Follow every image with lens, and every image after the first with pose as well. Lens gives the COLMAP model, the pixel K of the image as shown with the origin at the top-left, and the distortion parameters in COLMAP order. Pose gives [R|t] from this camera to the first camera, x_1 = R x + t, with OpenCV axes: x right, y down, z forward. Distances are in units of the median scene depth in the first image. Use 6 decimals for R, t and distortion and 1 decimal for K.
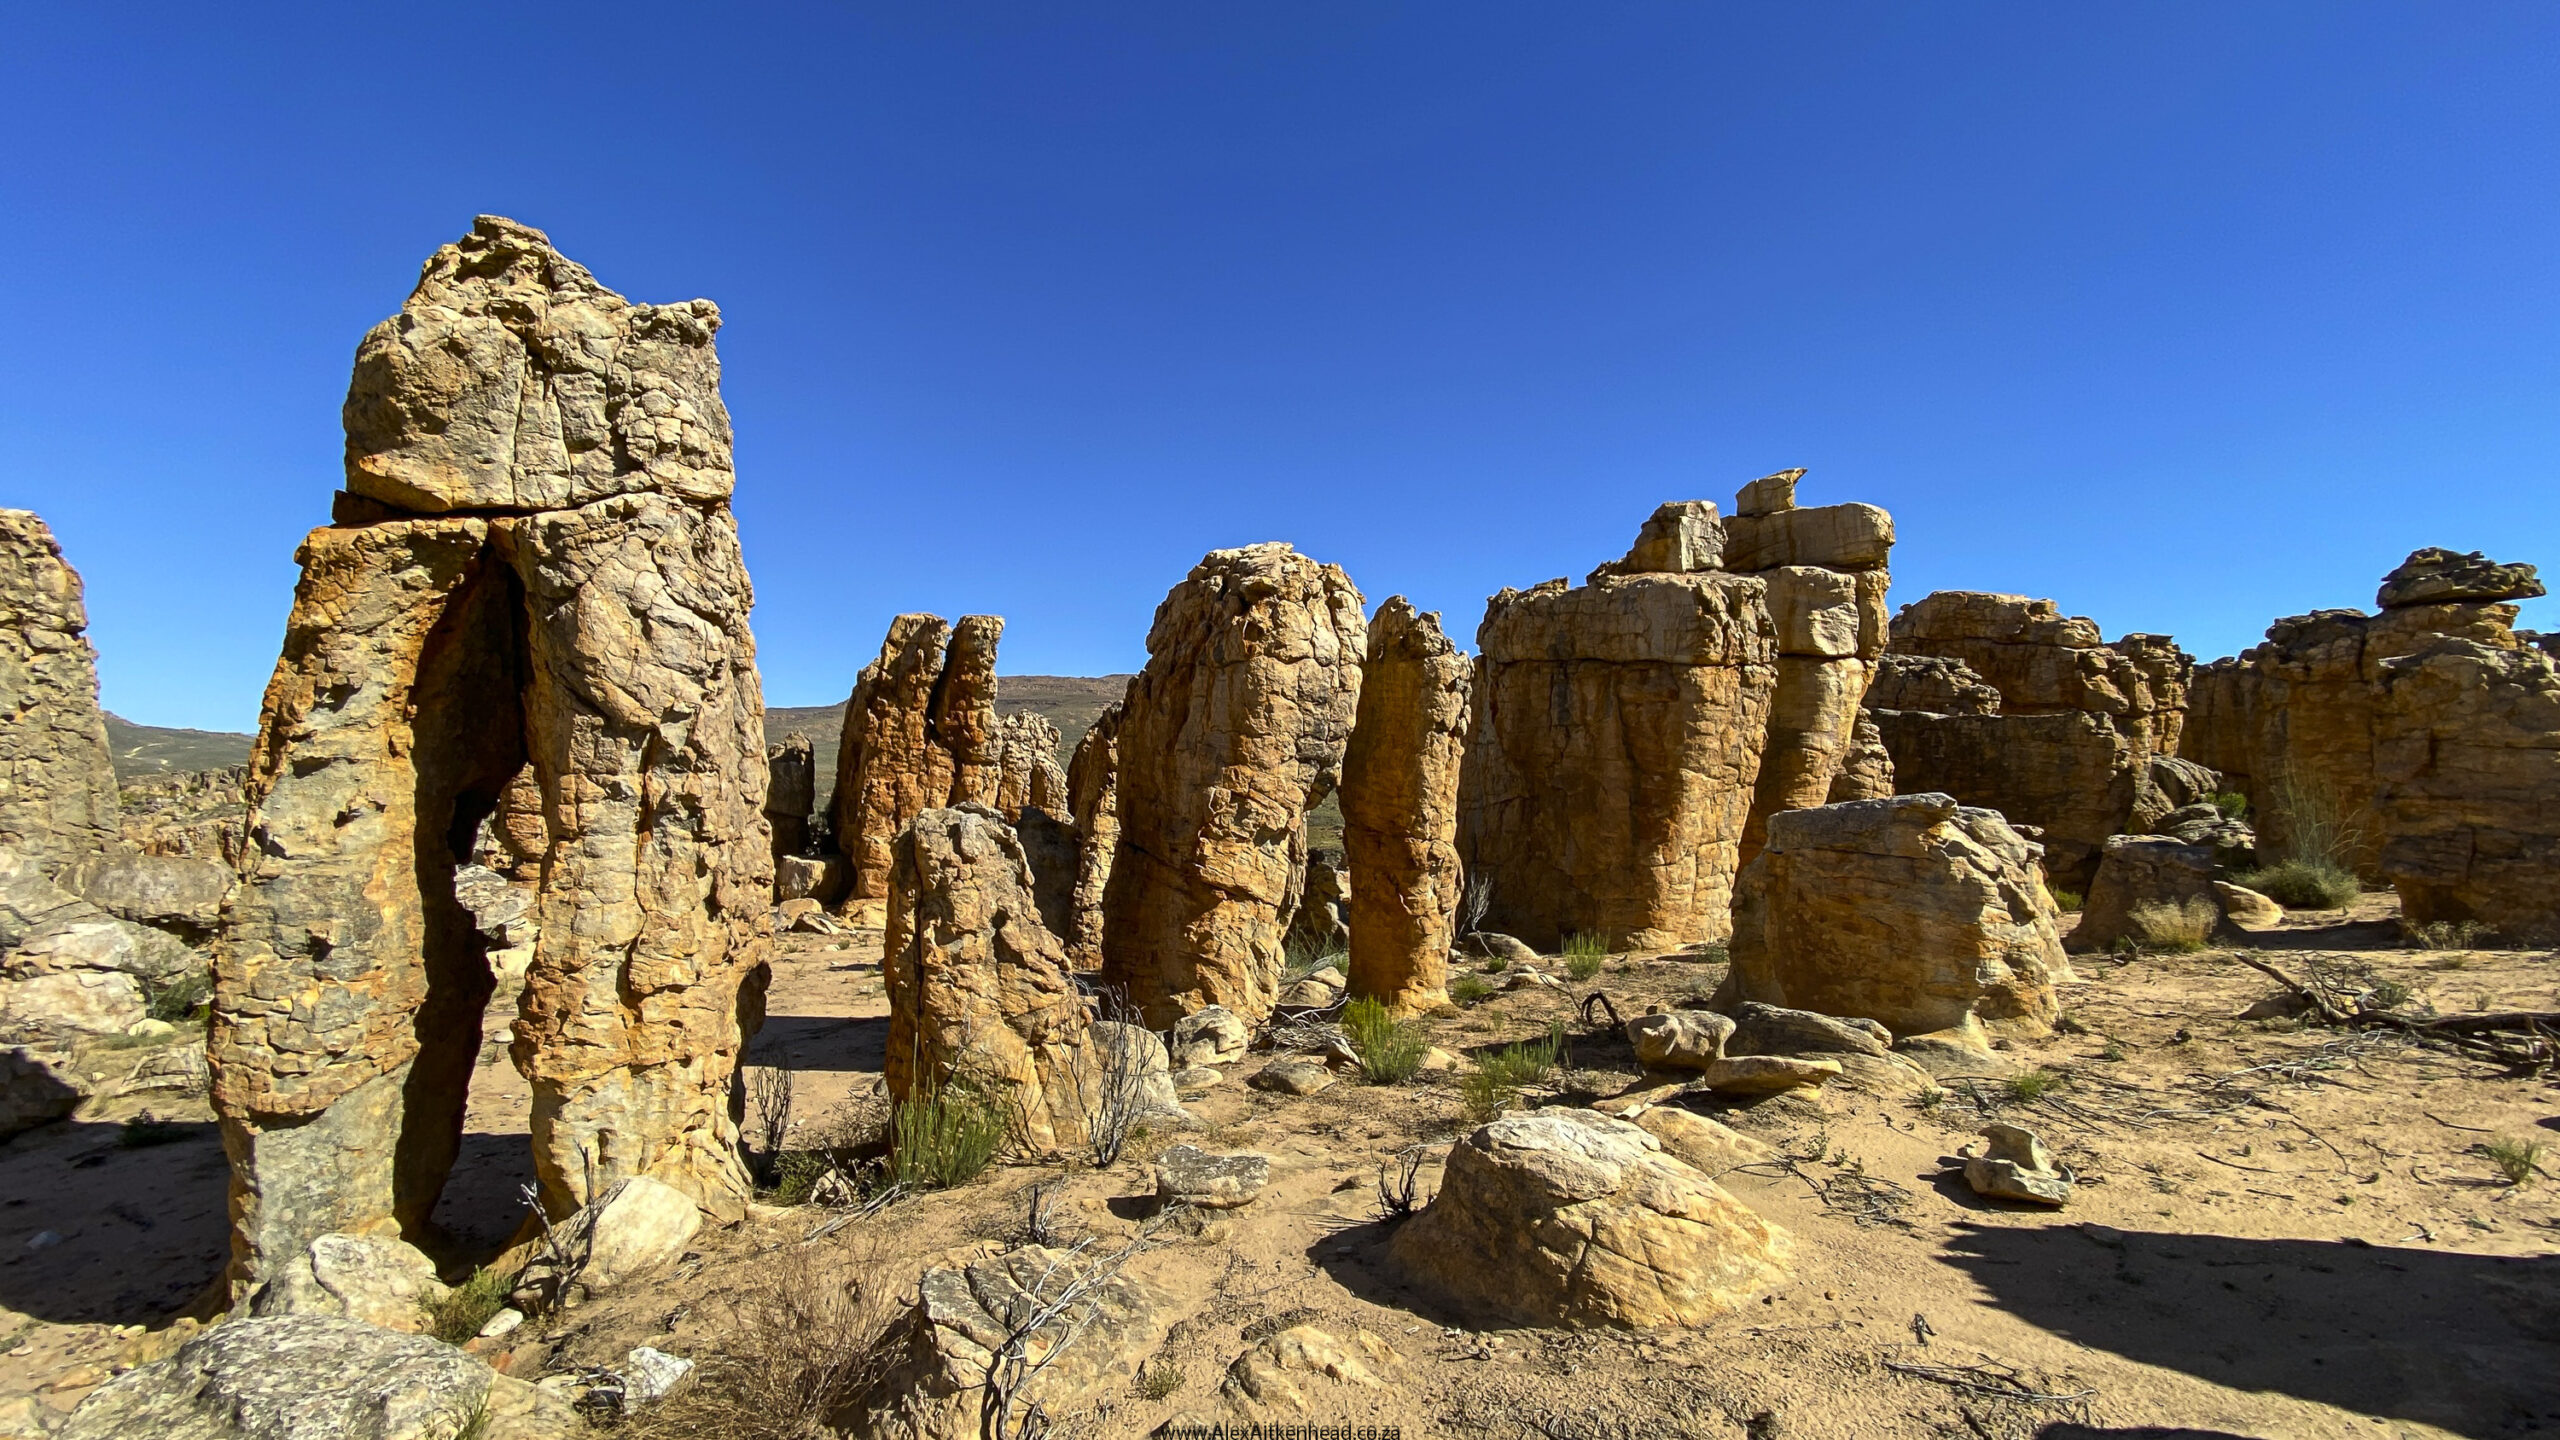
lens RADIAL K [[1095.7, 0, 1300.1], [0, 1095.7, 706.2], [0, 0, 1]] dist [0.019319, -0.021286]
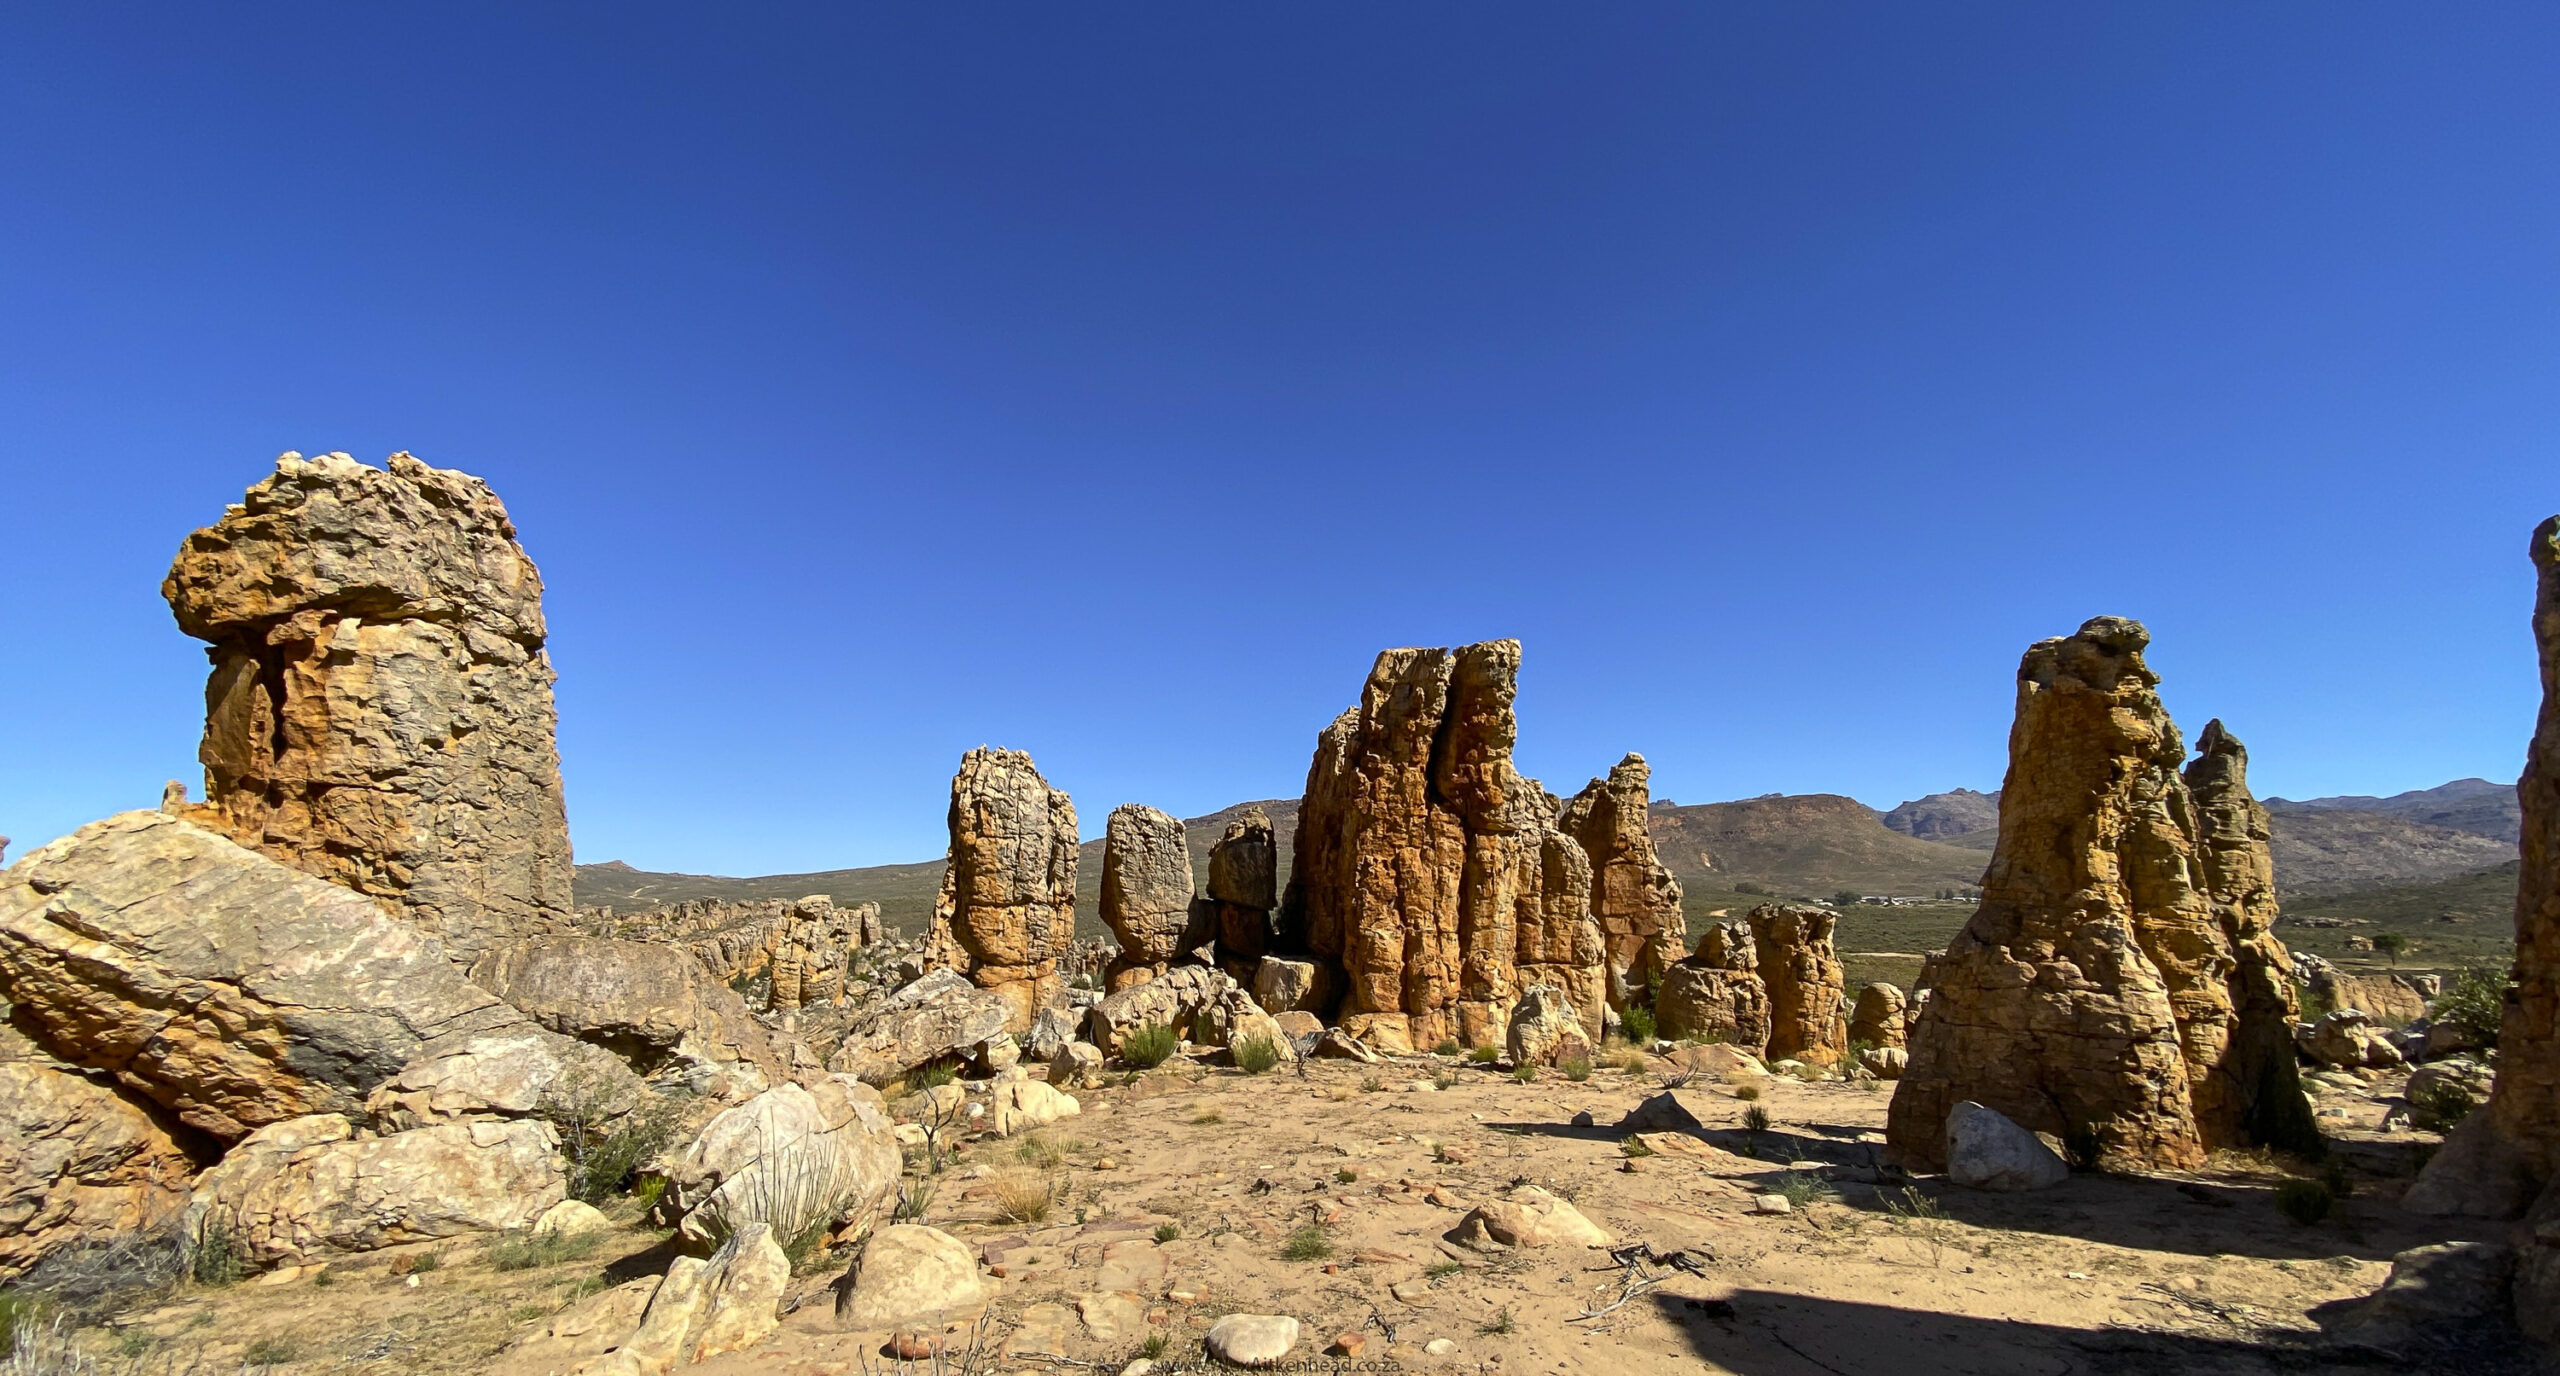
lens RADIAL K [[1087.9, 0, 1280.0], [0, 1087.9, 688.0], [0, 0, 1]] dist [0.035304, -0.038208]
pose [[0.956355, -0.075386, -0.282315, -0.421800], [0.040325, 0.990953, -0.128009, 0.085443], [0.289411, 0.111038, 0.950743, 0.436196]]
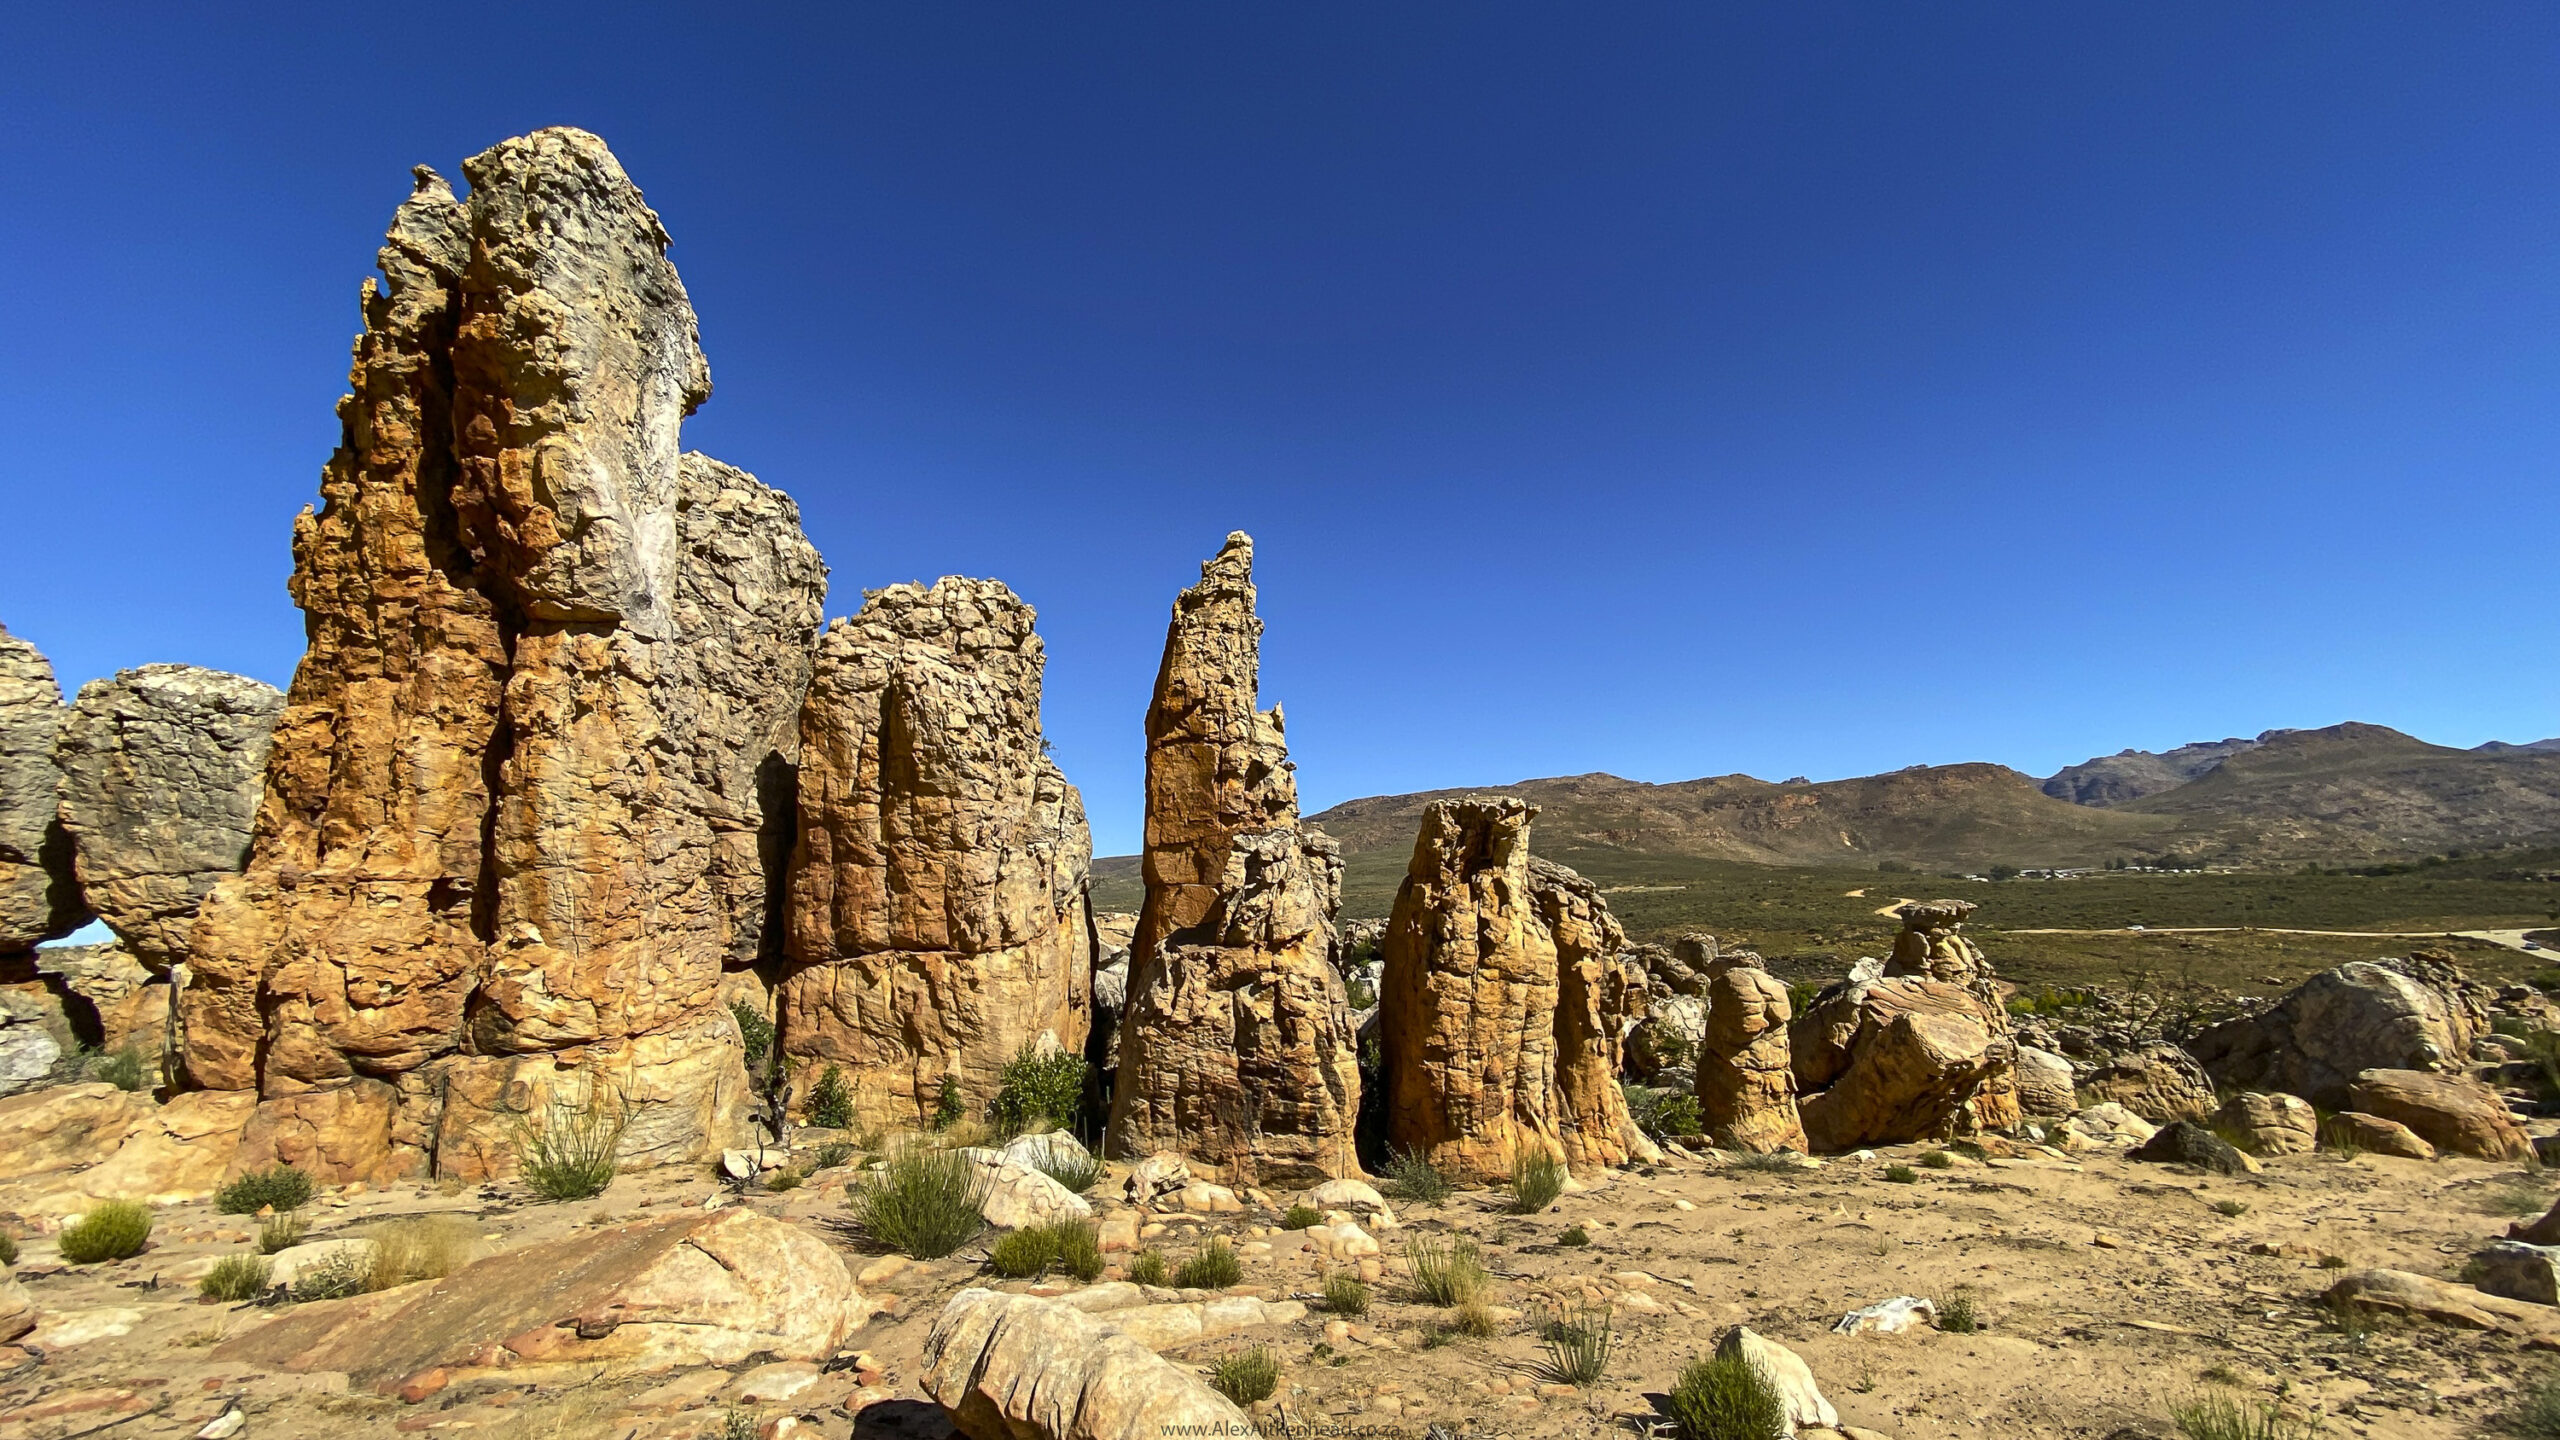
lens RADIAL K [[1095.7, 0, 1300.1], [0, 1095.7, 706.2], [0, 0, 1]] dist [0.019319, -0.021286]
pose [[0.921507, -0.123018, -0.368363, 0.006100], [0.084613, 0.989316, -0.118721, 0.249643], [0.379032, 0.078234, 0.922070, 1.570031]]
